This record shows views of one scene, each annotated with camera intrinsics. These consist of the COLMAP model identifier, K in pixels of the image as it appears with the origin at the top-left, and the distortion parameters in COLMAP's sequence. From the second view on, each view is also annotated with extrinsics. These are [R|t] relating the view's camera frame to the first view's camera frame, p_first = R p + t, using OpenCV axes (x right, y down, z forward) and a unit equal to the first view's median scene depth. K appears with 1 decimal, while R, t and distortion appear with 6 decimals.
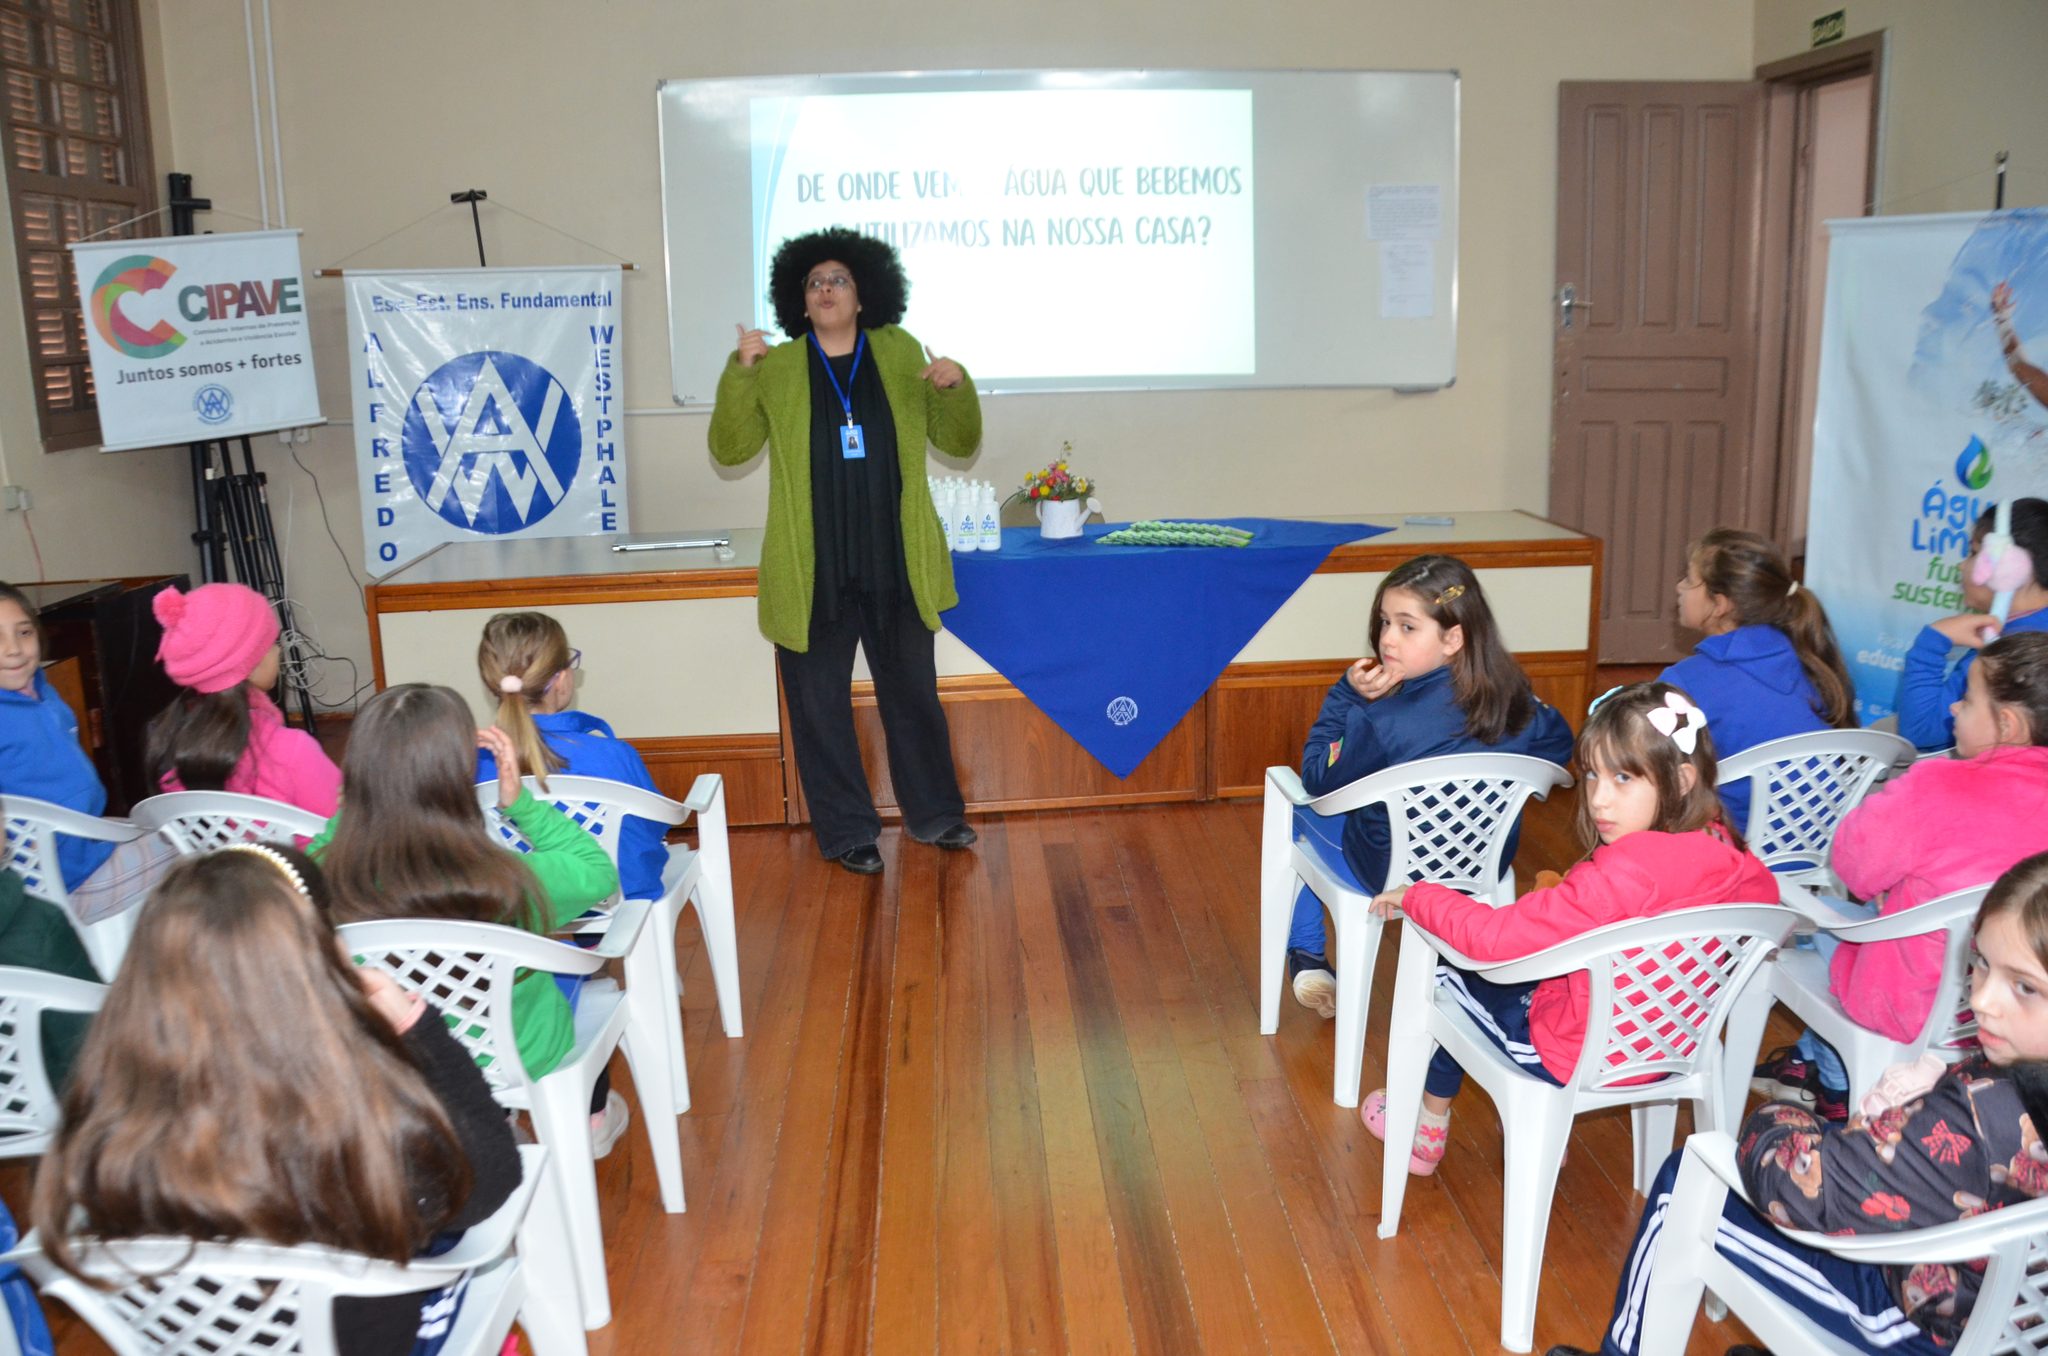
lens RADIAL K [[1688.1, 0, 986.8], [0, 1688.1, 722.2], [0, 0, 1]] dist [-0.222728, 0.141227]
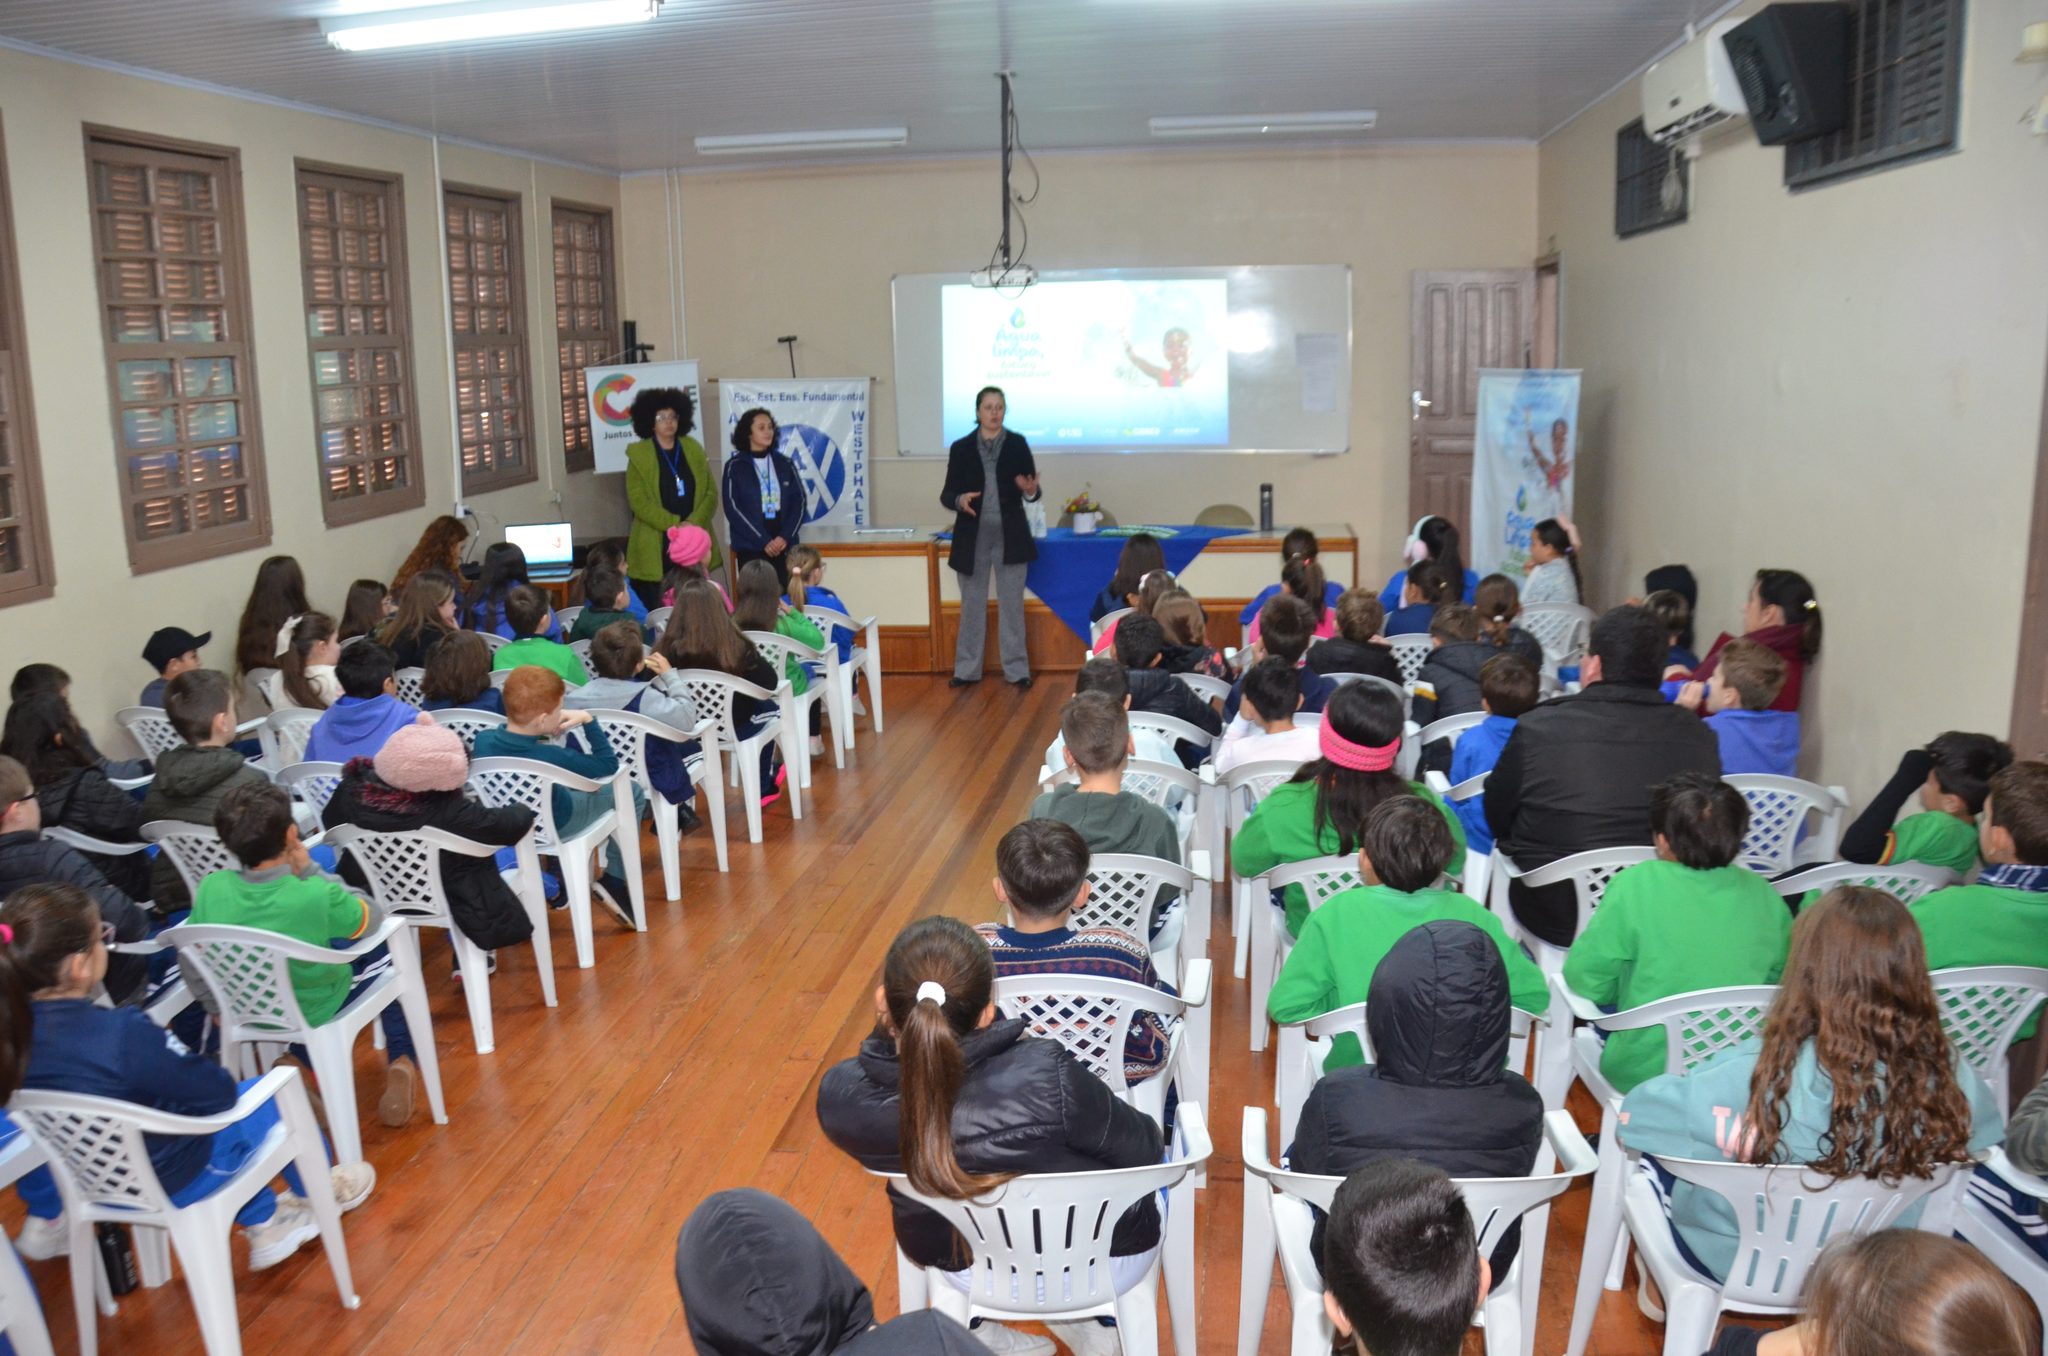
lens RADIAL K [[1688.1, 0, 986.8], [0, 1688.1, 722.2], [0, 0, 1]] dist [-0.222728, 0.141227]
pose [[0.982148, 0.043627, -0.182978, 0.293984], [-0.046616, 0.998840, -0.012063, 0.133134], [0.182240, 0.020377, 0.983043, -0.887074]]
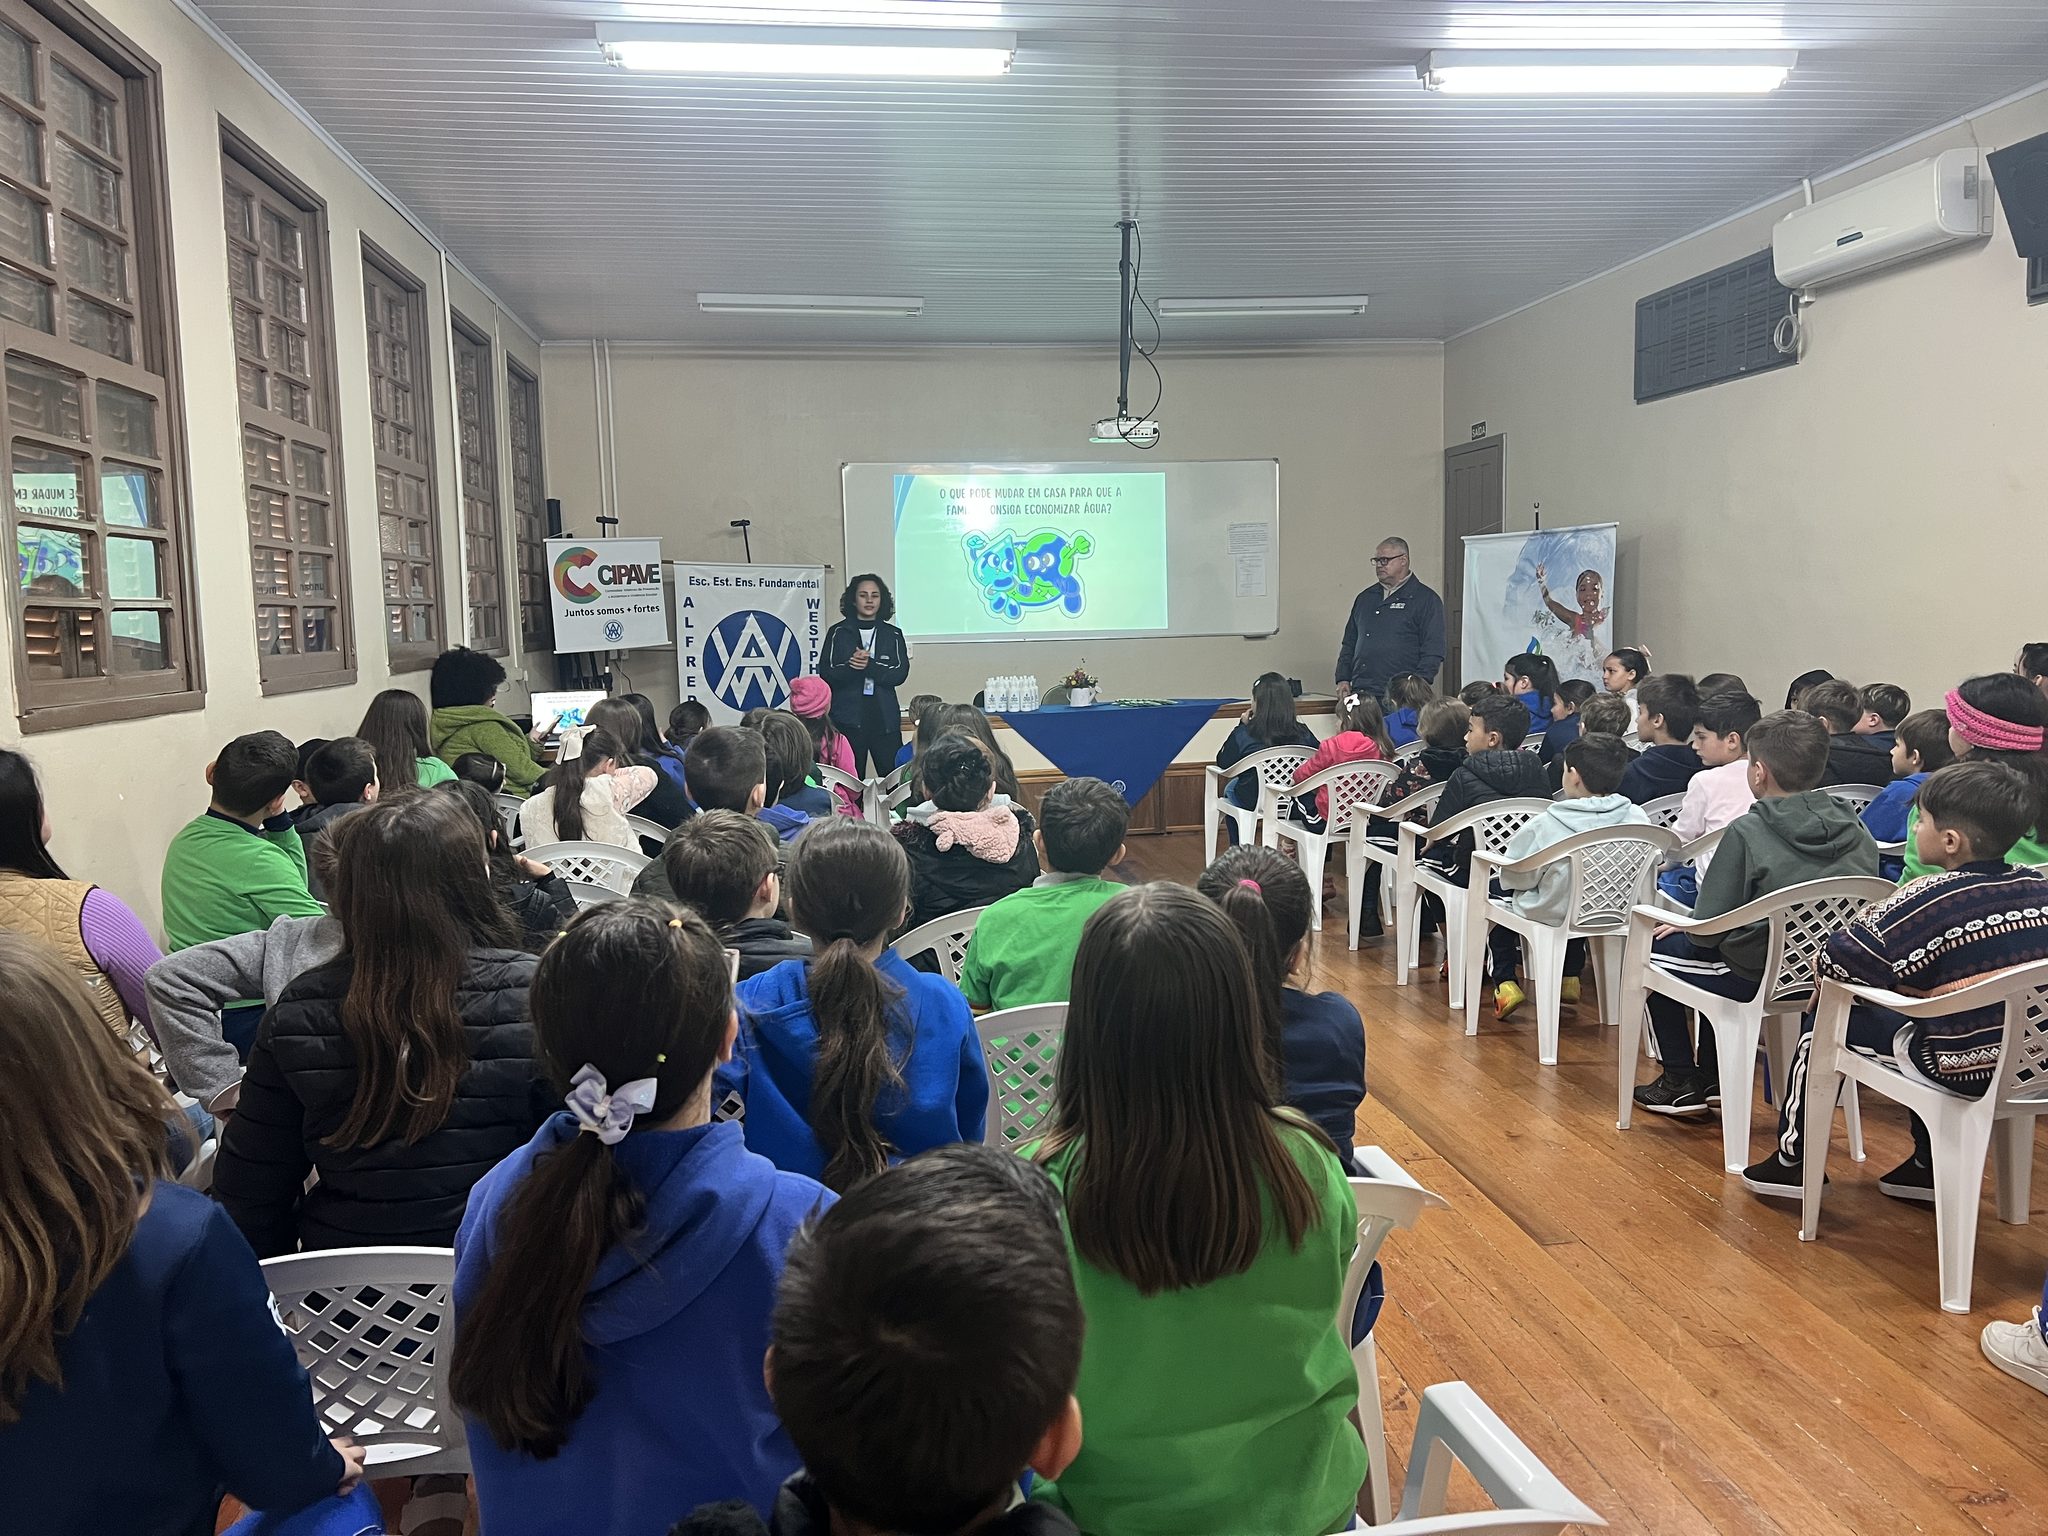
lens RADIAL K [[1588.5, 0, 1019.1], [0, 1588.5, 751.1], [0, 0, 1]] dist [0.094973, -0.101116]
pose [[0.994451, -0.005209, 0.105071, -0.222322], [0.021824, 0.987260, -0.157611, 0.232099], [-0.102912, 0.159030, 0.981896, -0.803799]]
